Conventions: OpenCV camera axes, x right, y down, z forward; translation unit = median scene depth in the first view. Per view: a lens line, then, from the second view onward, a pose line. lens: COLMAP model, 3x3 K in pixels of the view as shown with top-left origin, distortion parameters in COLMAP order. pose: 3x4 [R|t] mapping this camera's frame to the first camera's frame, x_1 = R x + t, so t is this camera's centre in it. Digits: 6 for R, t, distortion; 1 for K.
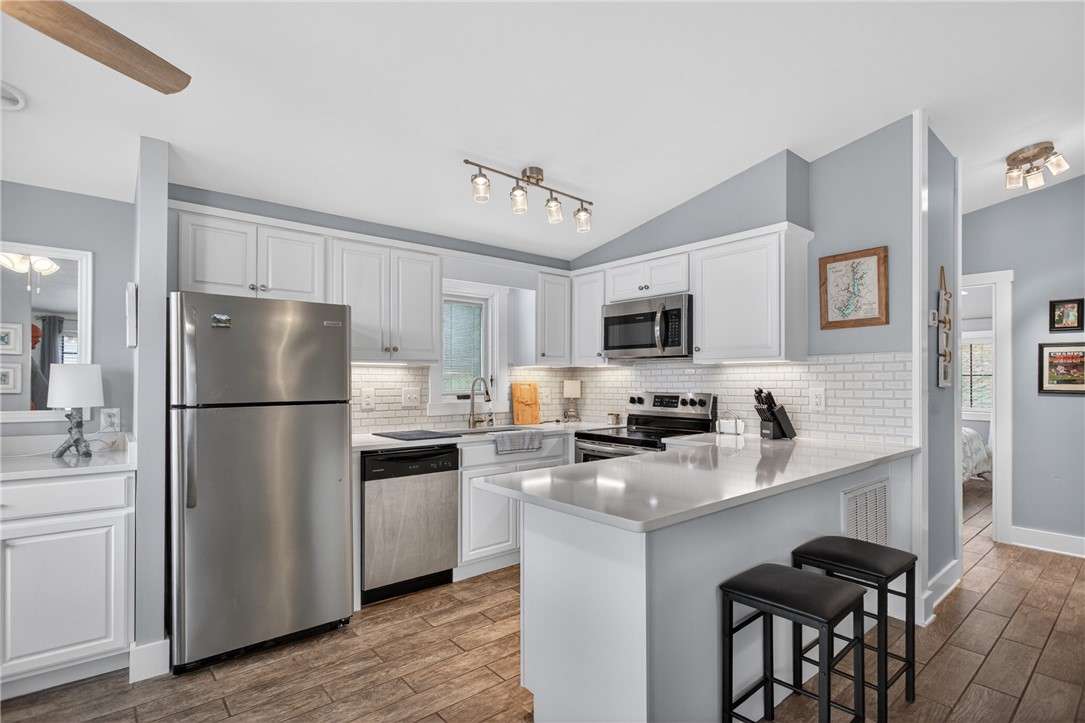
lens RADIAL K [[514.6, 0, 539.5], [0, 514.6, 373.9], [0, 0, 1]] dist [-0.000463, 0.000088]
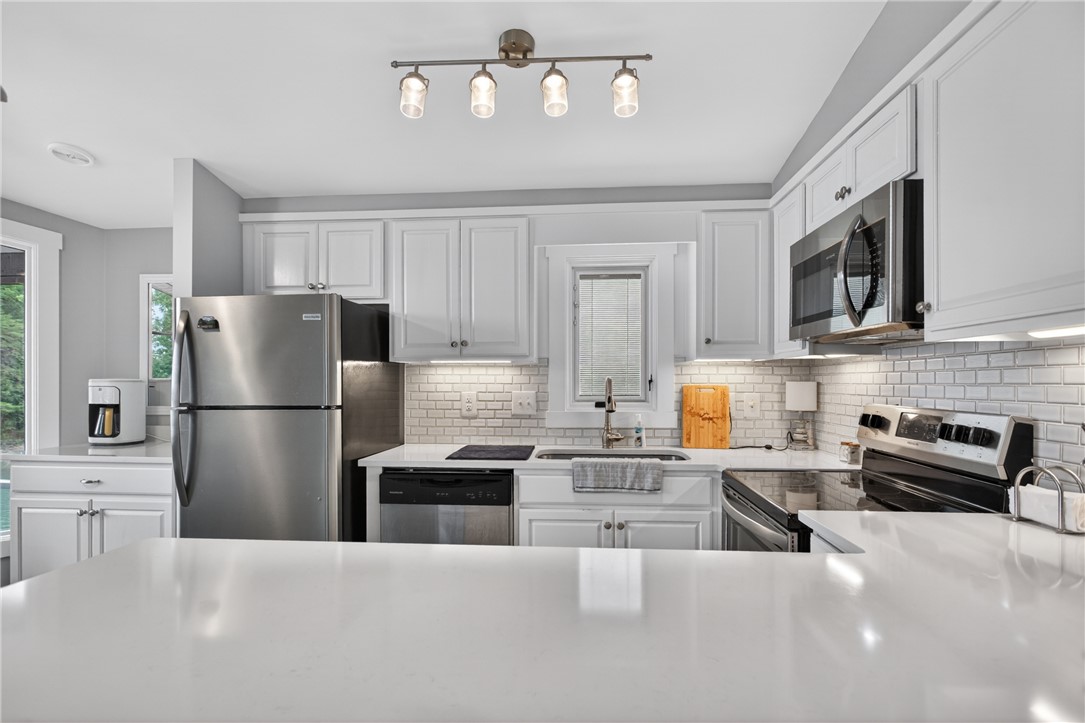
lens RADIAL K [[527.2, 0, 542.9], [0, 527.2, 379.2], [0, 0, 1]] dist [-0.003202, 0.000927]
pose [[0.725660, -0.002569, -0.688048, 0.340305], [0.009817, 0.999930, 0.006621, 0.003404], [0.687983, -0.011560, 0.725635, 0.437283]]
